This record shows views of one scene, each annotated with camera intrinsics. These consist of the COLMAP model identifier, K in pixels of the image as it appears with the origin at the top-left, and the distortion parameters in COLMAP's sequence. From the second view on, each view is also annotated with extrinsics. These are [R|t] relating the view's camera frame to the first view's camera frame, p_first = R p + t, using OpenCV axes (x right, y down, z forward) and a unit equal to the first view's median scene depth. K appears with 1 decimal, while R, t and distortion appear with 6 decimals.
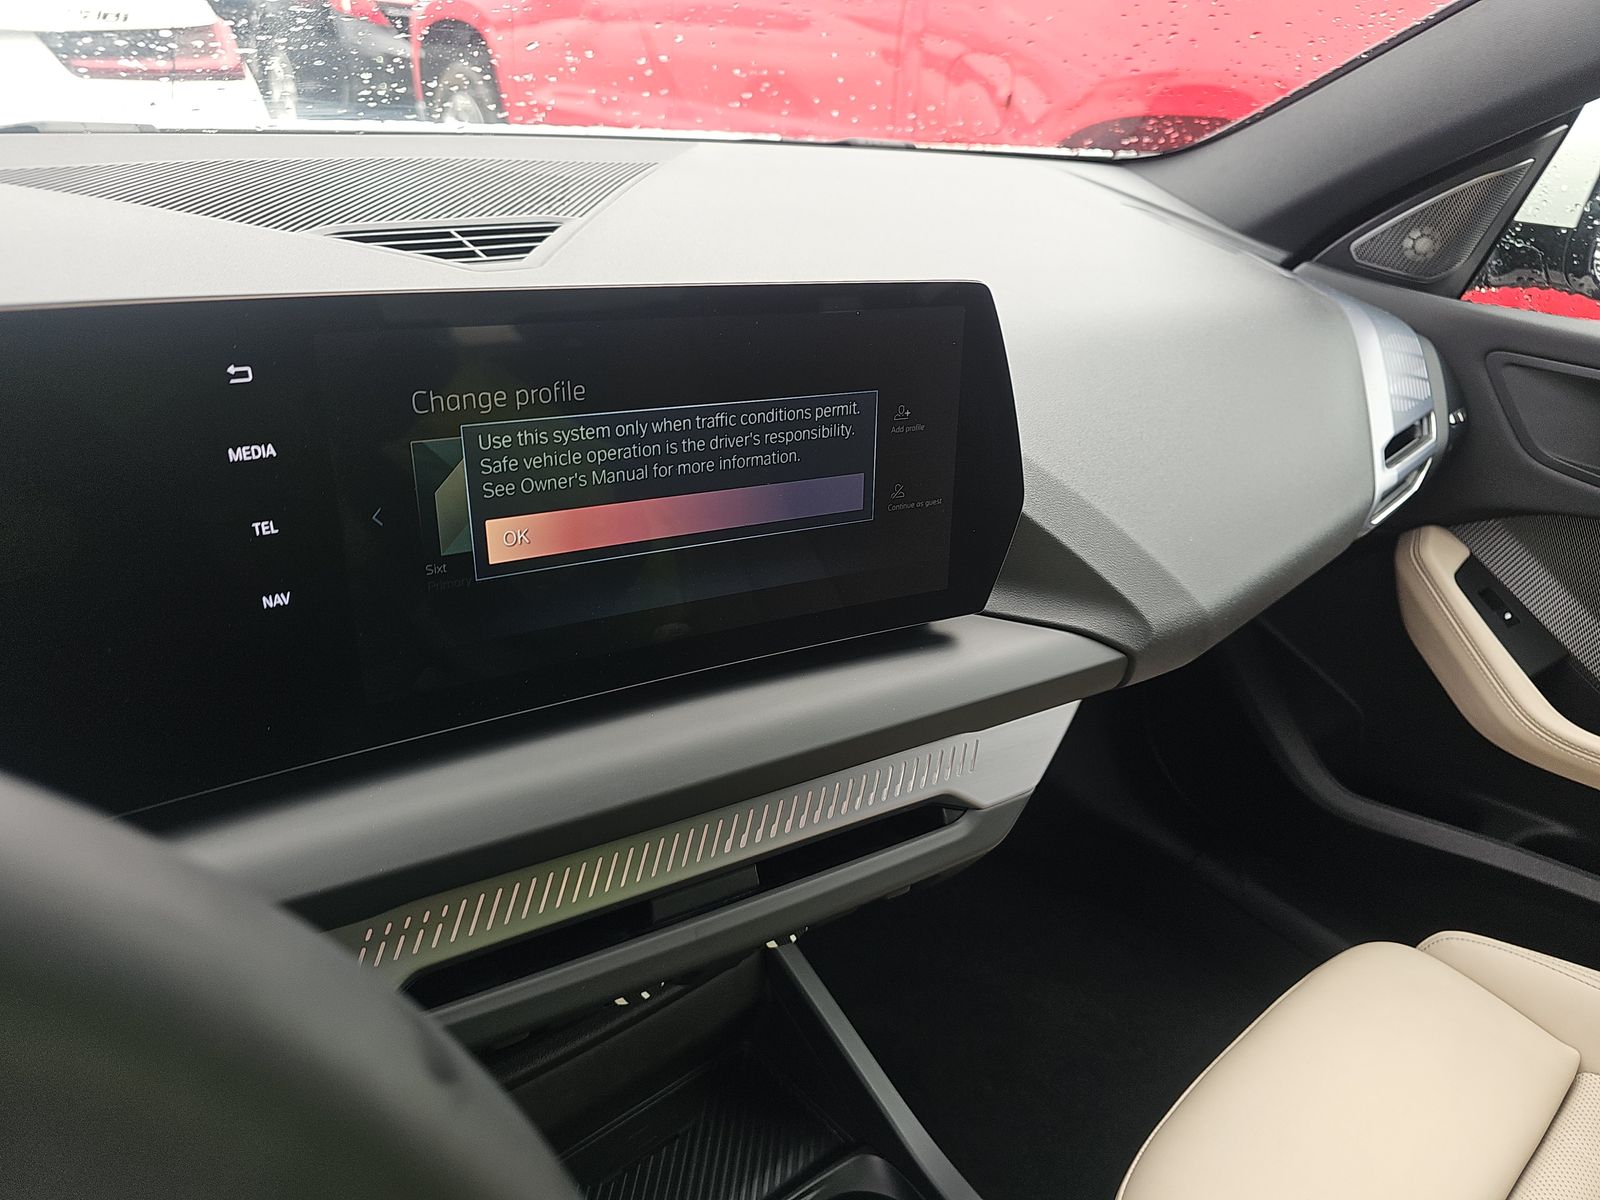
lens RADIAL K [[1075.1, 0, 798.8], [0, 1075.1, 578.0], [0, 0, 1]] dist [0.013021, 0.001760]
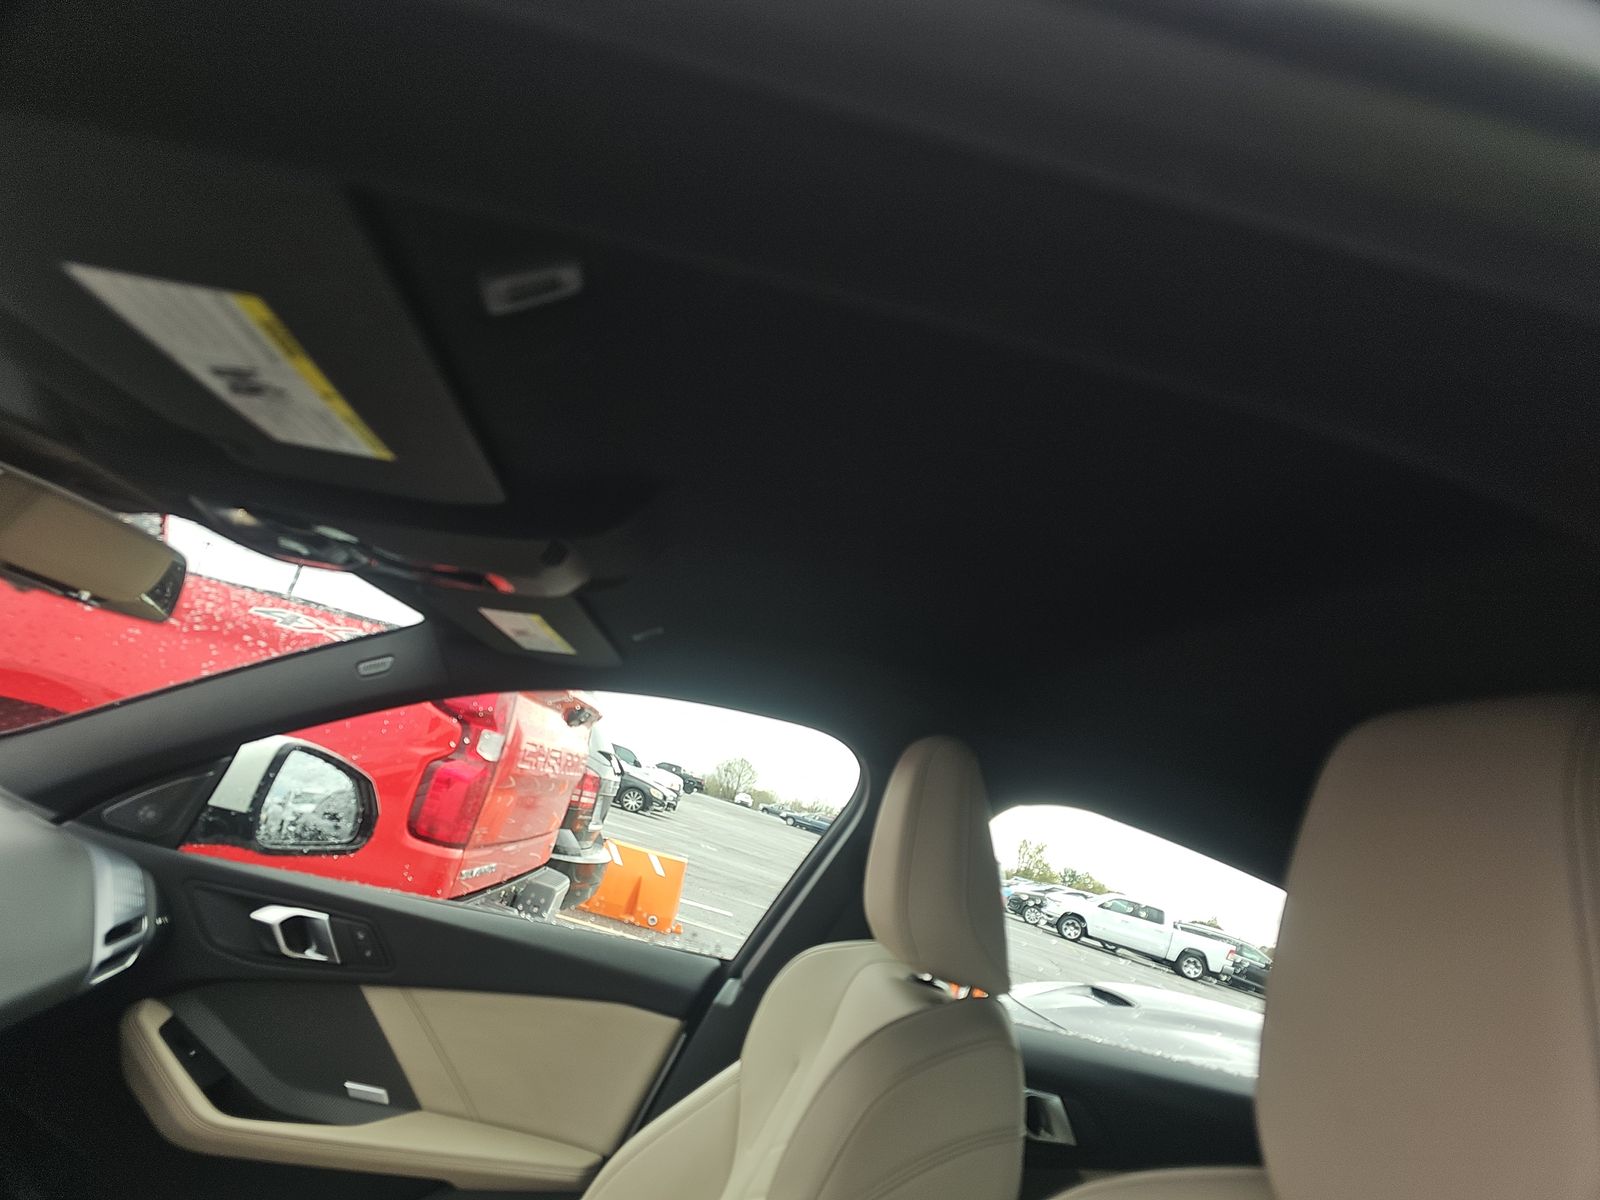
lens RADIAL K [[1075.1, 0, 798.8], [0, 1075.1, 578.0], [0, 0, 1]] dist [0.013021, 0.001760]
pose [[0.593727, 0.236458, 0.769140, -0.244069], [0.185297, 0.889984, -0.416646, 0.312147], [-0.783041, 0.389893, 0.484592, -0.924115]]
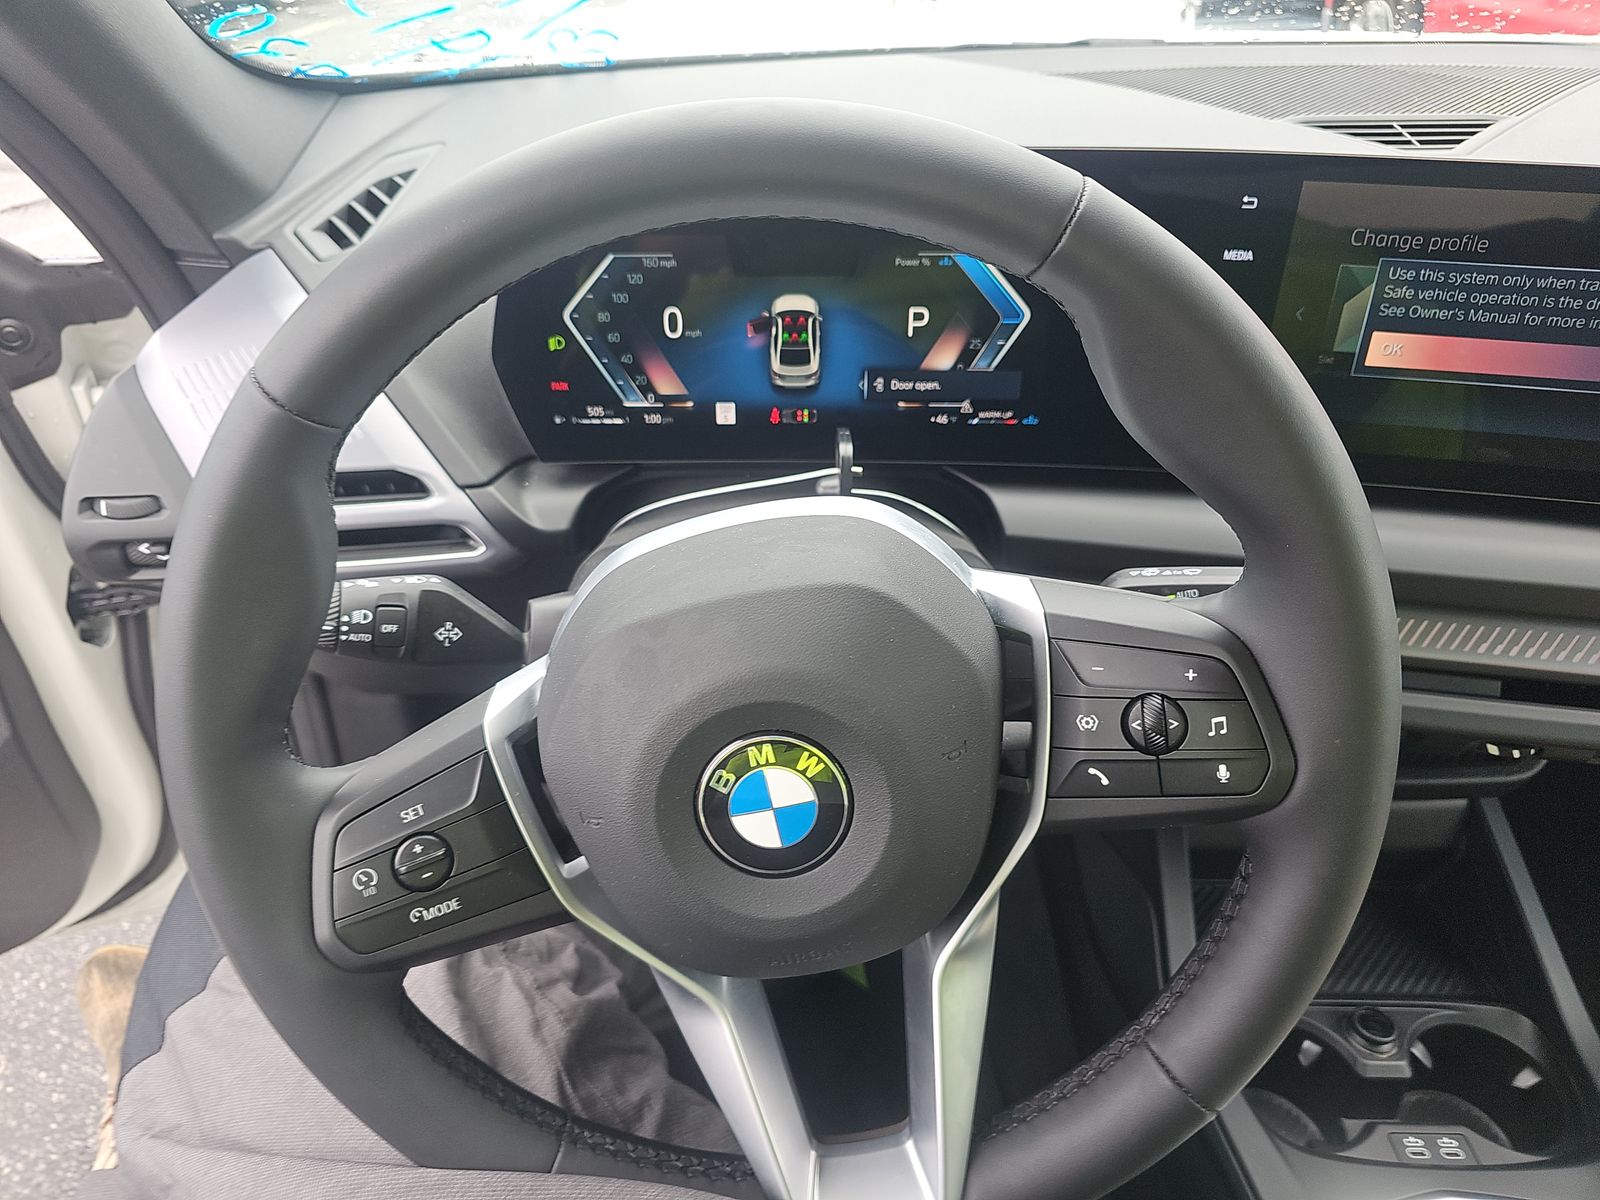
lens RADIAL K [[1075.1, 0, 798.8], [0, 1075.1, 578.0], [0, 0, 1]] dist [0.013021, 0.001760]
pose [[0.756497, 0.287428, -0.587450, 0.032089], [-0.246908, 0.957292, 0.150426, 0.127294], [0.605598, 0.031249, 0.795157, -0.308236]]
